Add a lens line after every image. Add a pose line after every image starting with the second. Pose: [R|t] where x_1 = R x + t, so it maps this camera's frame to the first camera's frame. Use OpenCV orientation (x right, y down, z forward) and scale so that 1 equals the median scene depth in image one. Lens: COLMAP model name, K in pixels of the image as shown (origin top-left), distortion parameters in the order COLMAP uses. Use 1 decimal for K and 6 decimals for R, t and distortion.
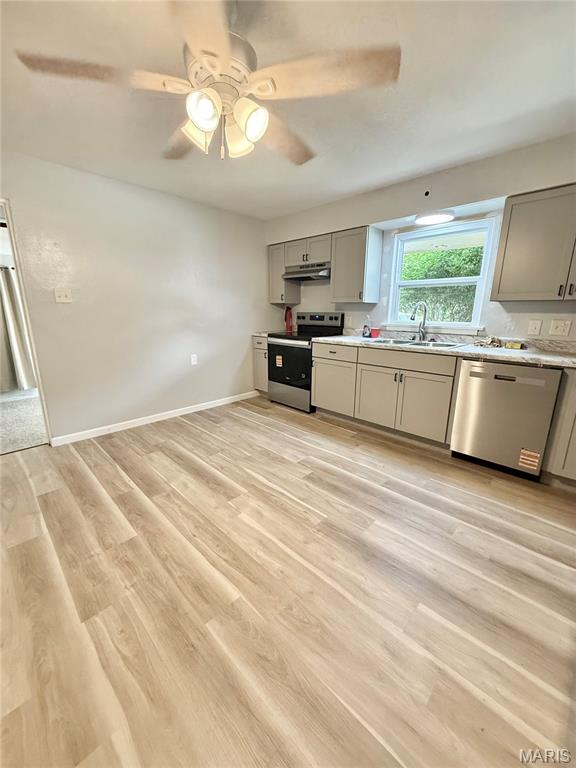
lens RADIAL K [[306.3, 0, 287.2], [0, 306.3, 384.7], [0, 0, 1]] dist [0.000268, -0.000283]
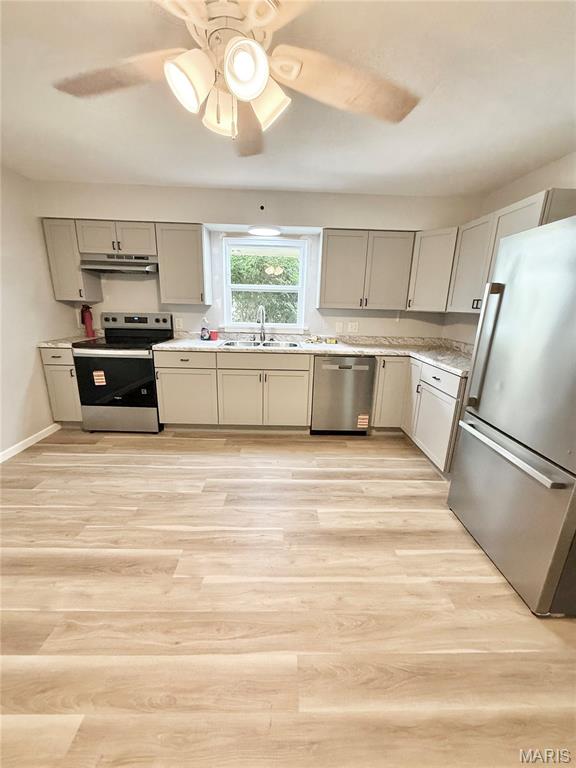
lens RADIAL K [[306.3, 0, 288.5], [0, 306.3, 384.6], [0, 0, 1]] dist [0.000268, -0.000283]
pose [[0.695106, -0.169135, 0.698728, -0.397559], [0.149635, 0.984683, 0.089494, -0.099409], [-0.703162, 0.042347, 0.709767, 0.212875]]
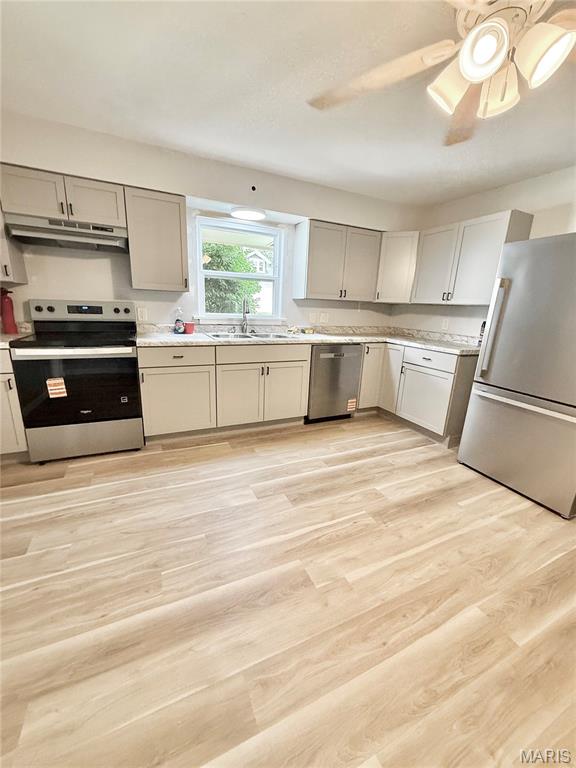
lens RADIAL K [[306.3, 0, 288.8], [0, 306.3, 384.2], [0, 0, 1]] dist [0.000268, -0.000283]
pose [[0.343747, -0.227550, 0.911076, -0.660092], [0.186524, 0.967411, 0.171245, -0.169228], [-0.920352, 0.111072, 0.374988, 0.667917]]
